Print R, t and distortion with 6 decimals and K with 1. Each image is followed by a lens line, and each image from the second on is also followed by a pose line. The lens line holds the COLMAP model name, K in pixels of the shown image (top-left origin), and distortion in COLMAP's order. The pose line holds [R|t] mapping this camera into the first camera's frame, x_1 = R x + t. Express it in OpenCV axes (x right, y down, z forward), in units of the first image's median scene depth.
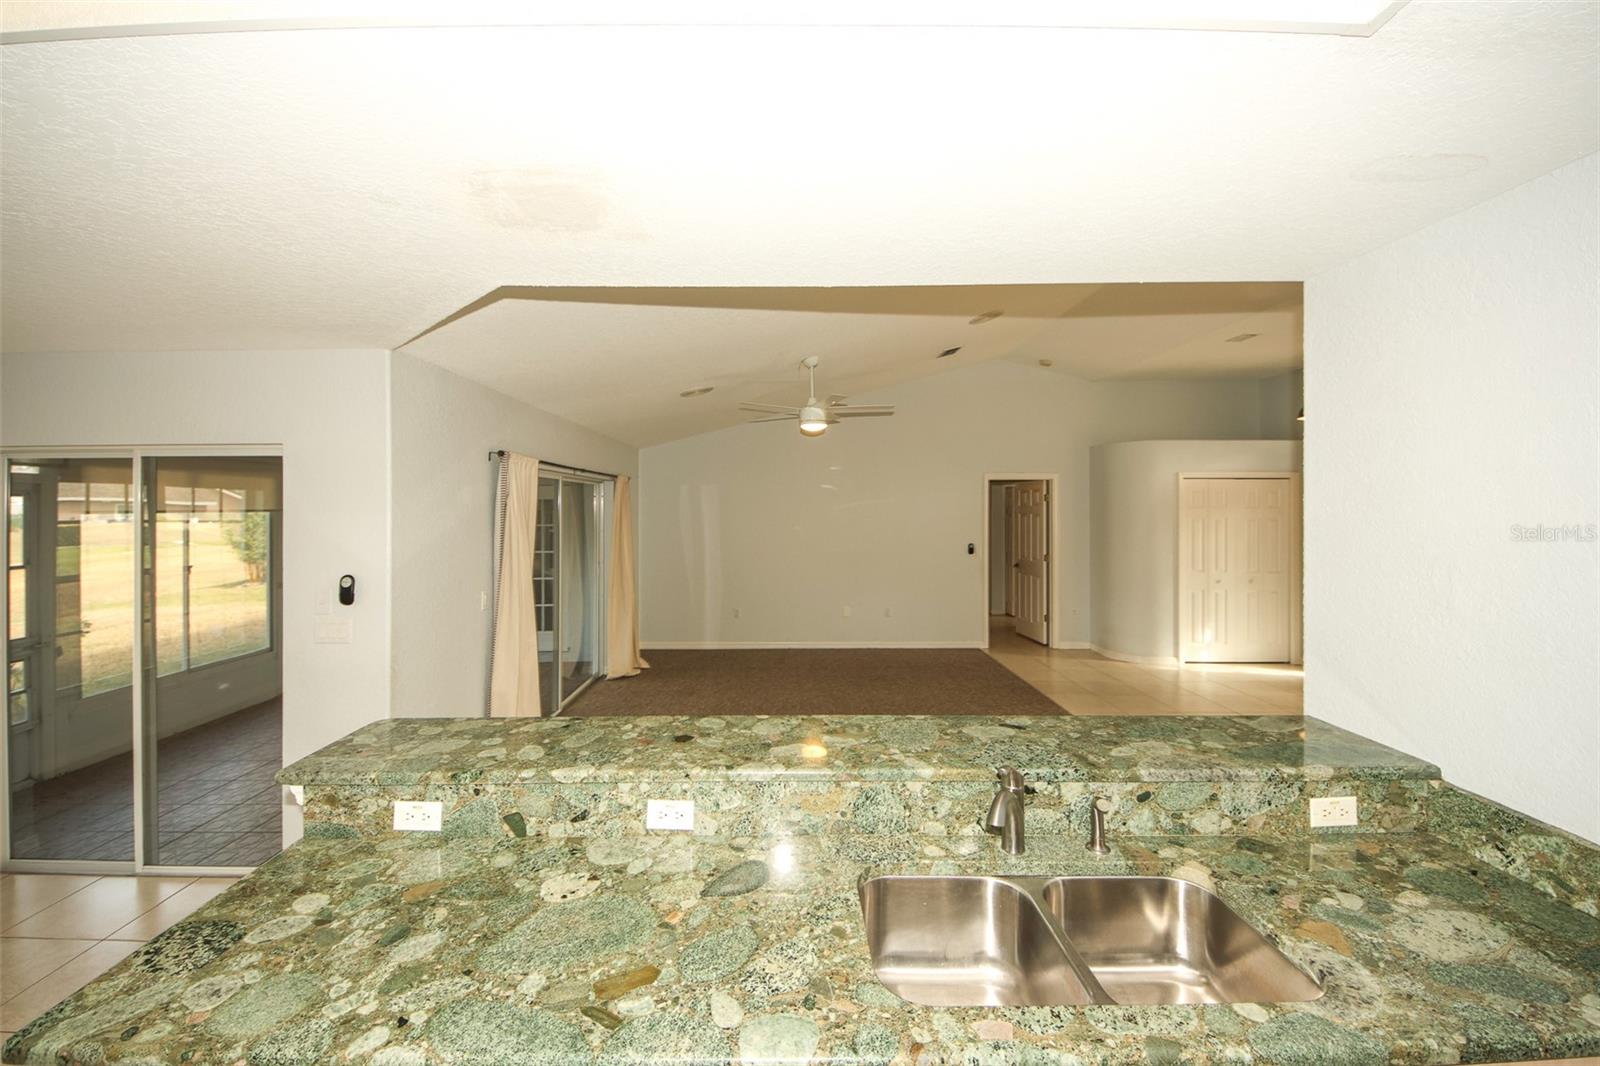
lens RADIAL K [[643.7, 0, 803.9], [0, 643.7, 528.3], [0, 0, 1]] dist [0.013606, -0.011254]
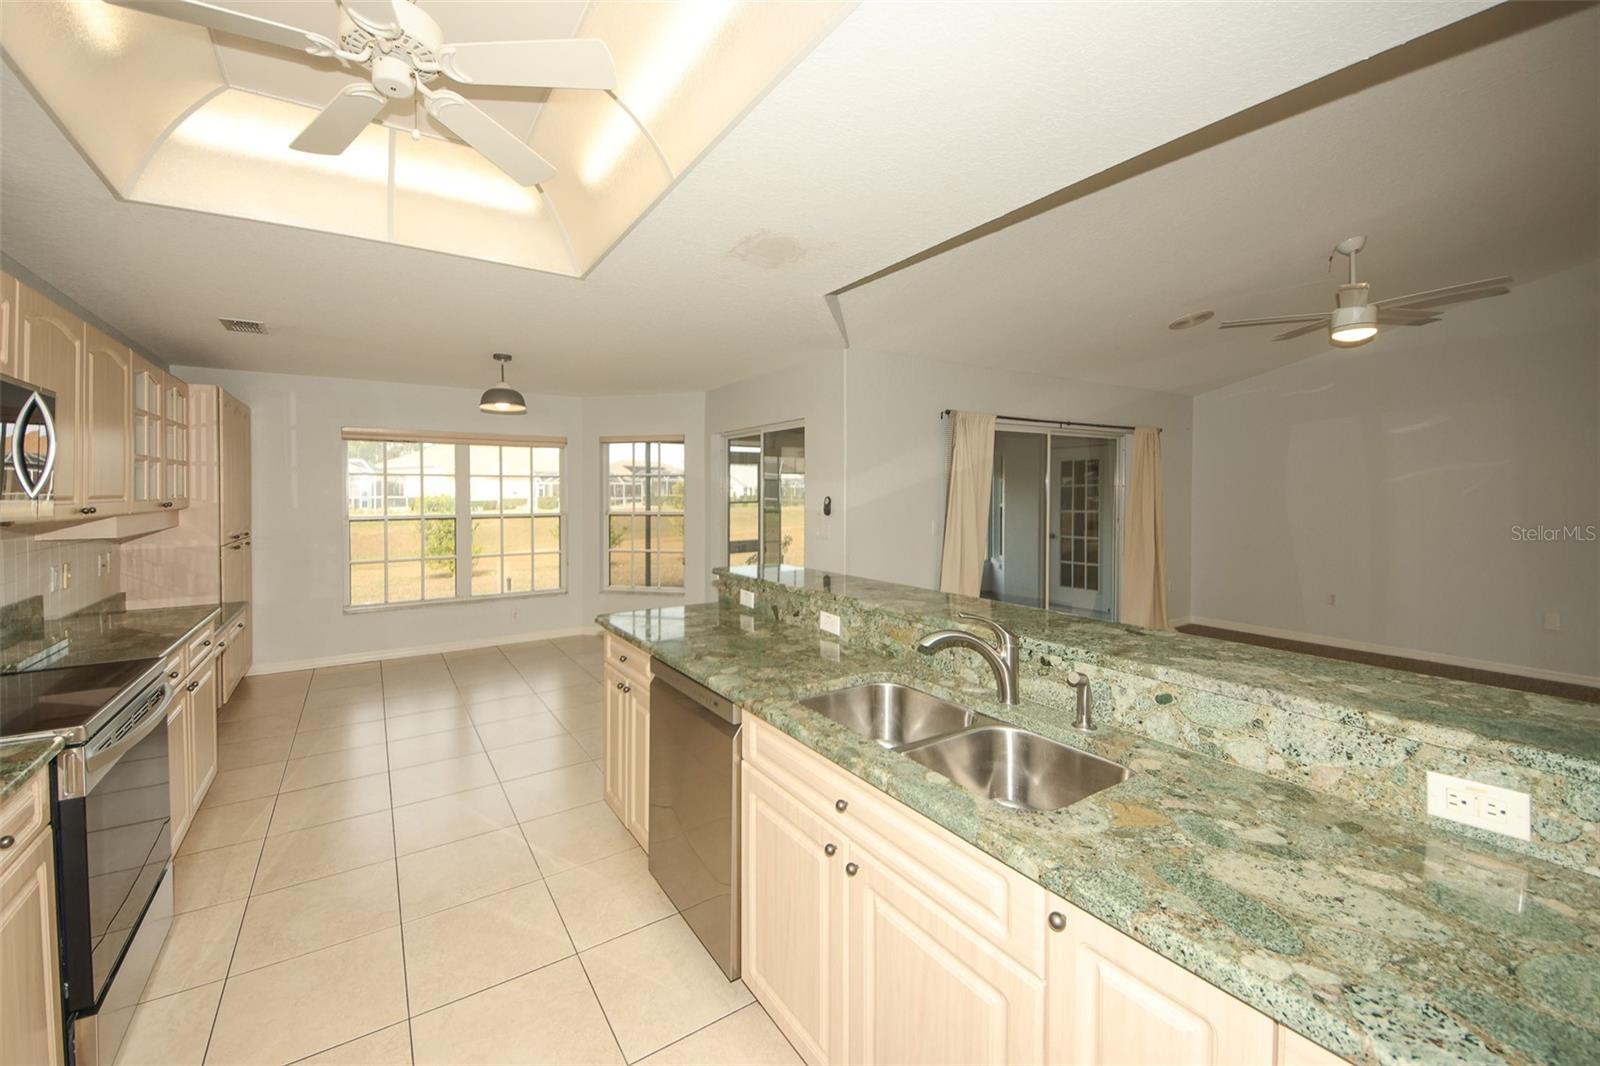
lens RADIAL K [[643.7, 0, 759.4], [0, 643.7, 533.9], [0, 0, 1]] dist [0.013606, -0.011254]
pose [[0.503757, 0.048630, -0.862475, 1.004021], [-0.015631, 0.998764, 0.047184, 0.153313], [0.863704, -0.010288, 0.503895, 0.067700]]
